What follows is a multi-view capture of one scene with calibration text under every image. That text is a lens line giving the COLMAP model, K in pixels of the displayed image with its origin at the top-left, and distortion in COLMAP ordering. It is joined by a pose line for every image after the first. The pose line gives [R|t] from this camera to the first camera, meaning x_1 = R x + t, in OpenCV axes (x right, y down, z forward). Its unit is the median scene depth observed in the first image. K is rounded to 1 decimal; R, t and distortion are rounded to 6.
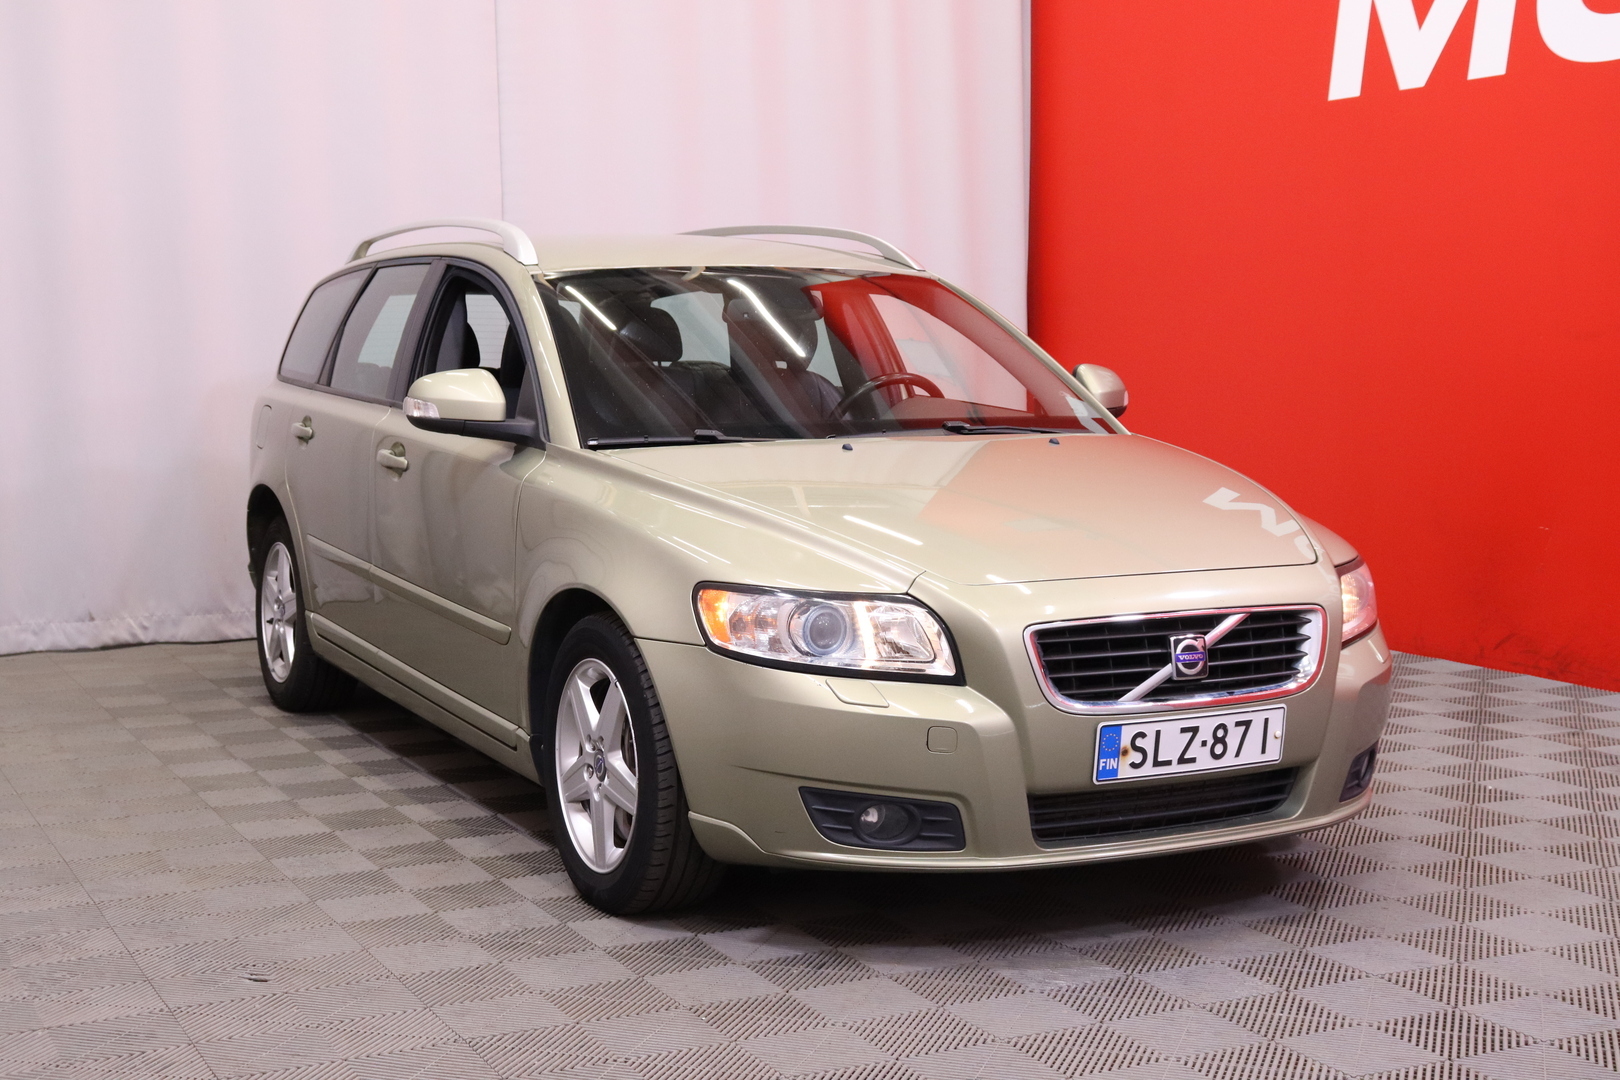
lens RADIAL K [[2268.5, 0, 818.9], [0, 2268.5, 547.2], [0, 0, 1]] dist [0.069658, 0.000000]
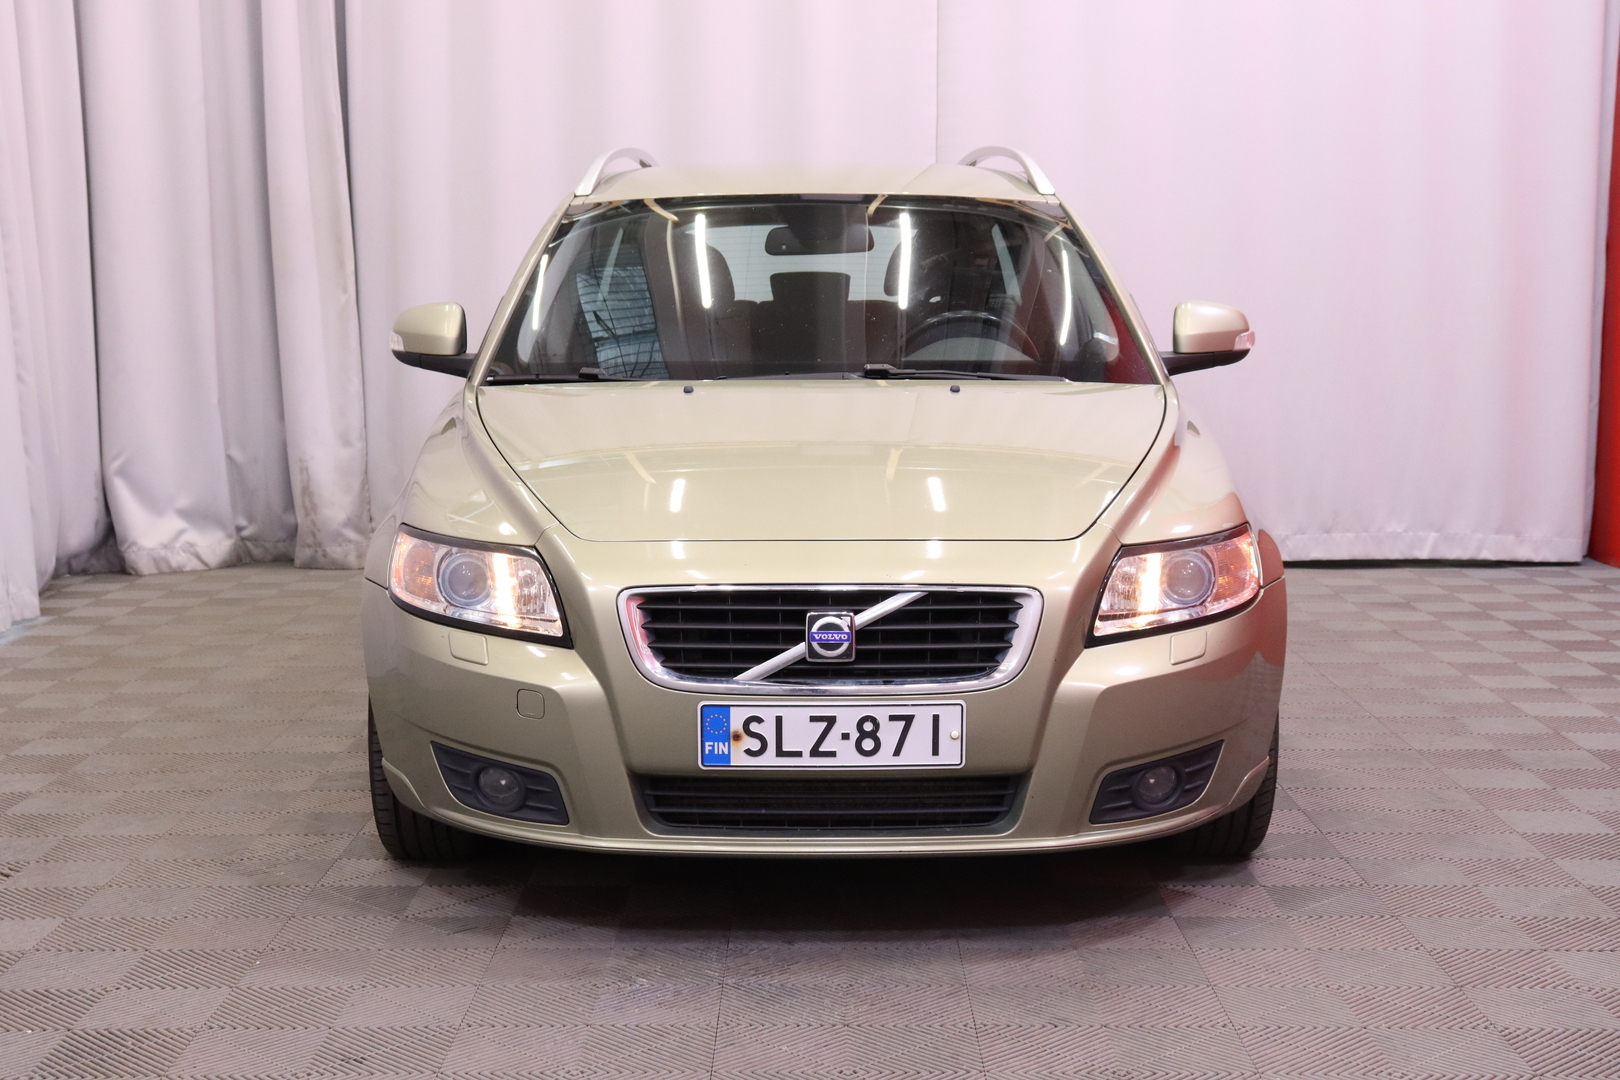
lens RADIAL K [[2358.7, 0, 809.5], [0, 2358.7, 537.4], [0, 0, 1]] dist [0.173002, 0.000000]
pose [[0.881085, 0.054274, -0.469833, 0.586453], [-0.044161, 0.998495, 0.032528, -0.019749], [0.470891, -0.007911, 0.882156, 0.189736]]
